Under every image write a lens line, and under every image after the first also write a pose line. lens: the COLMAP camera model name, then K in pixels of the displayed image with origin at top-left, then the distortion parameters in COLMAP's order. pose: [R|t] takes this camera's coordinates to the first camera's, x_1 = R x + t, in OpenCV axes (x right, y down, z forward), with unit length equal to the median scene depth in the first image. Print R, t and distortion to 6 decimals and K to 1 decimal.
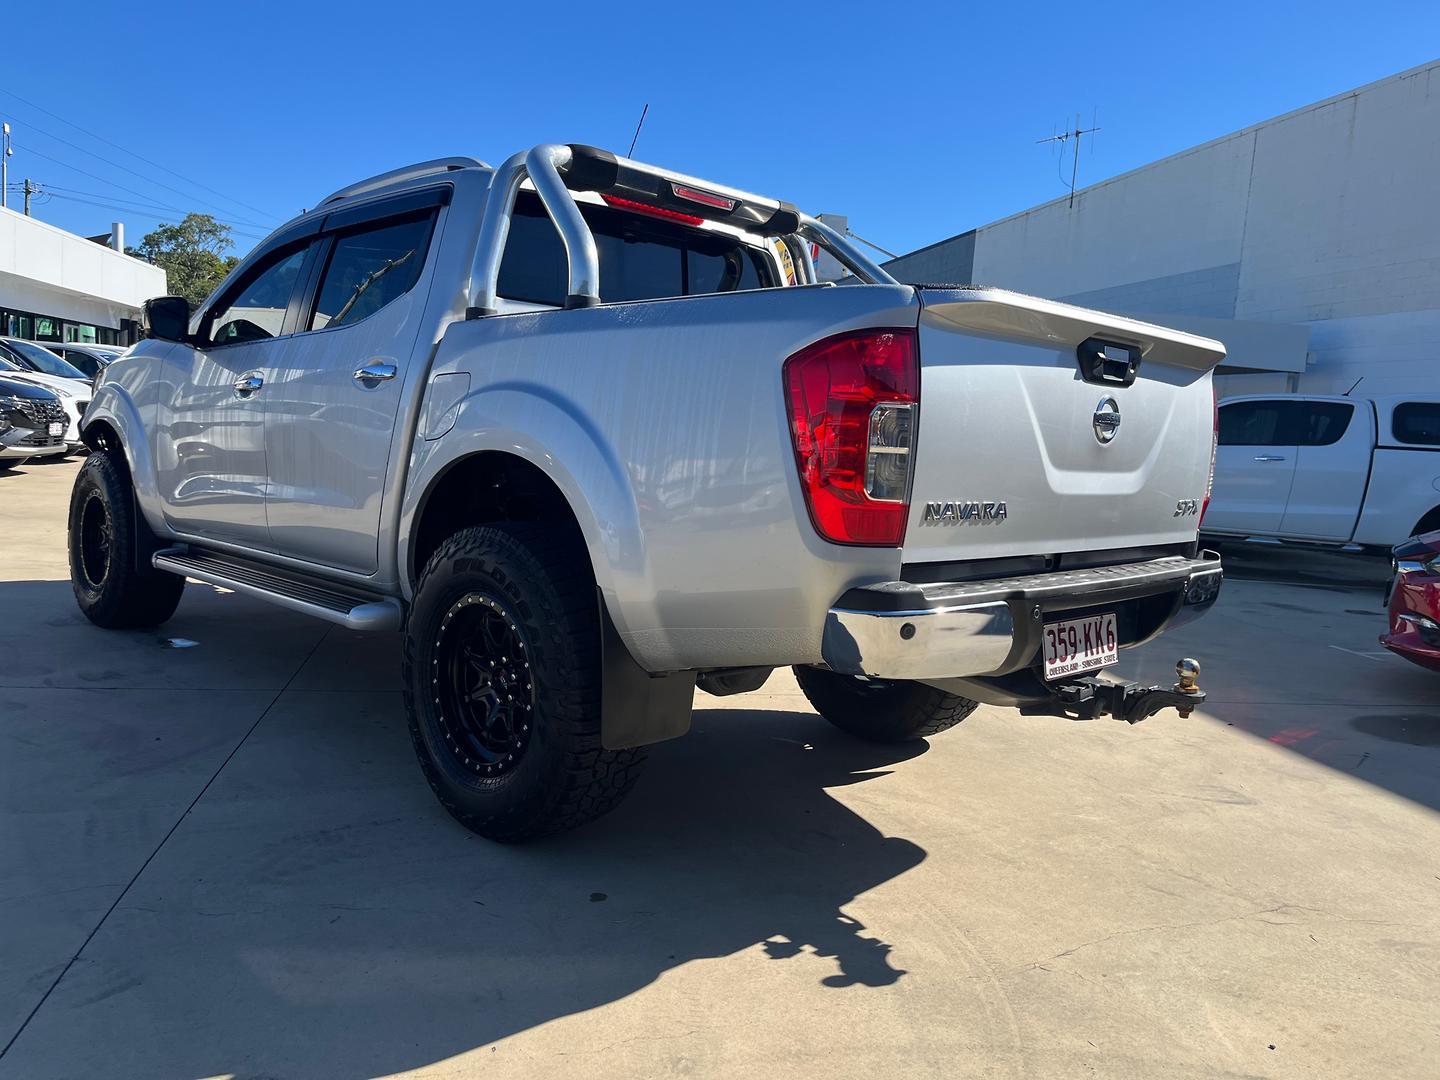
lens RADIAL K [[1081.6, 0, 716.5], [0, 1081.6, 536.1], [0, 0, 1]] dist [0.051989, -0.084303]
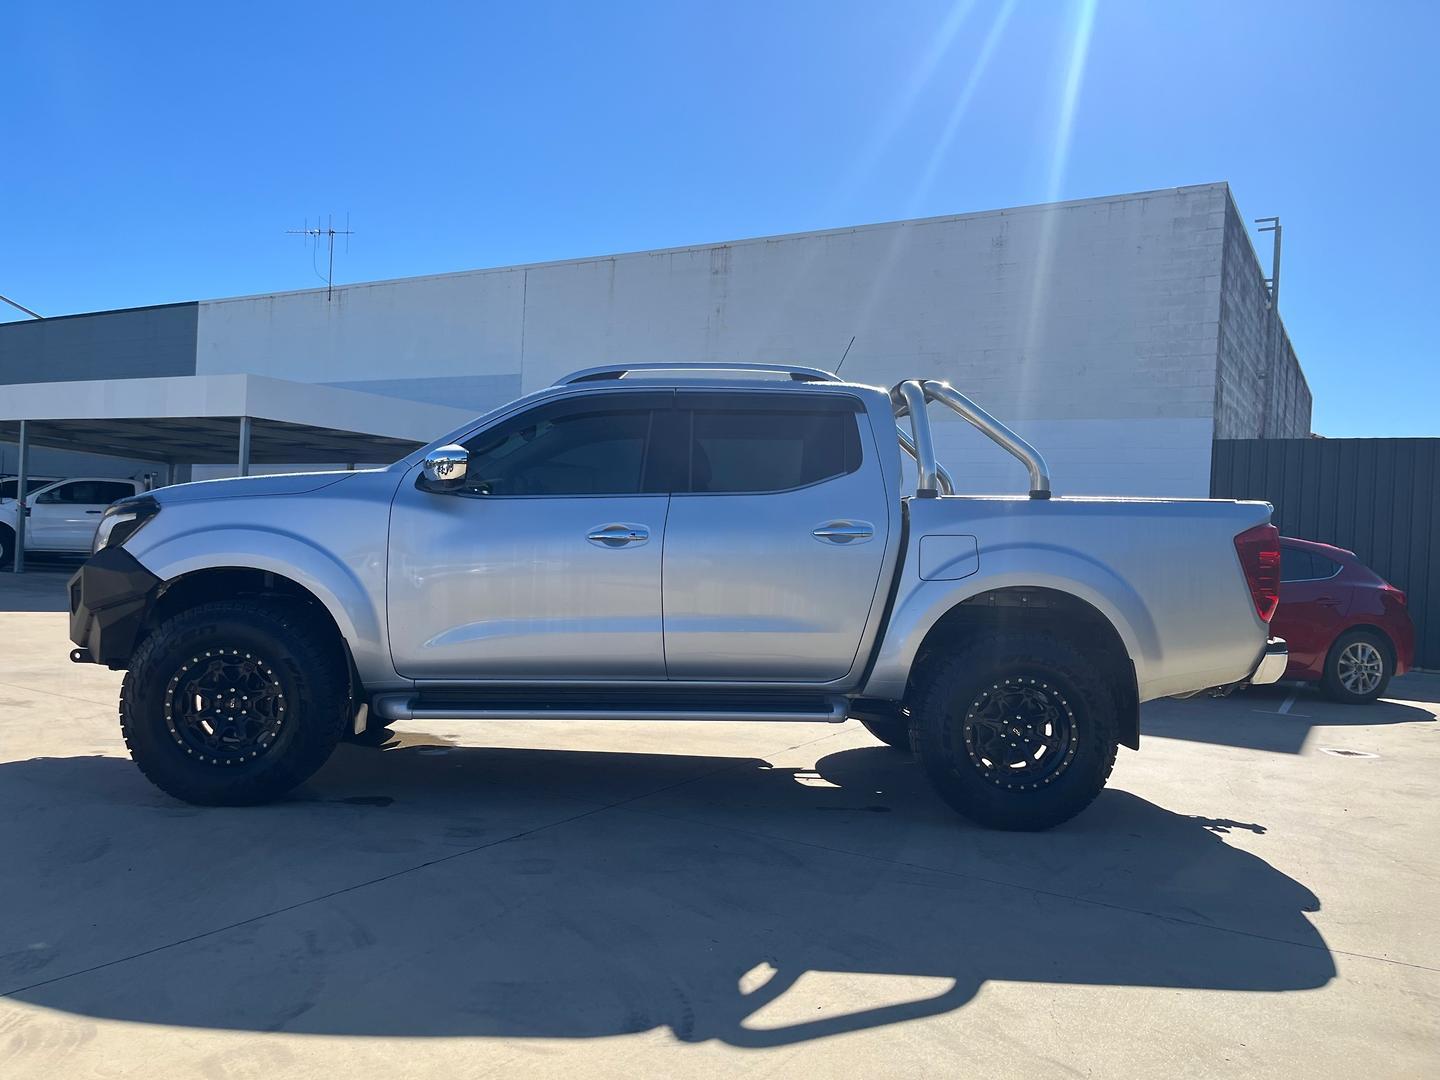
lens RADIAL K [[1081.6, 0, 716.5], [0, 1081.6, 536.1], [0, 0, 1]] dist [0.051989, -0.084303]
pose [[0.676819, -0.028601, 0.735594, -0.274309], [0.073091, 0.996918, -0.028489, -0.022653], [-0.732512, 0.073047, 0.676824, 0.038515]]
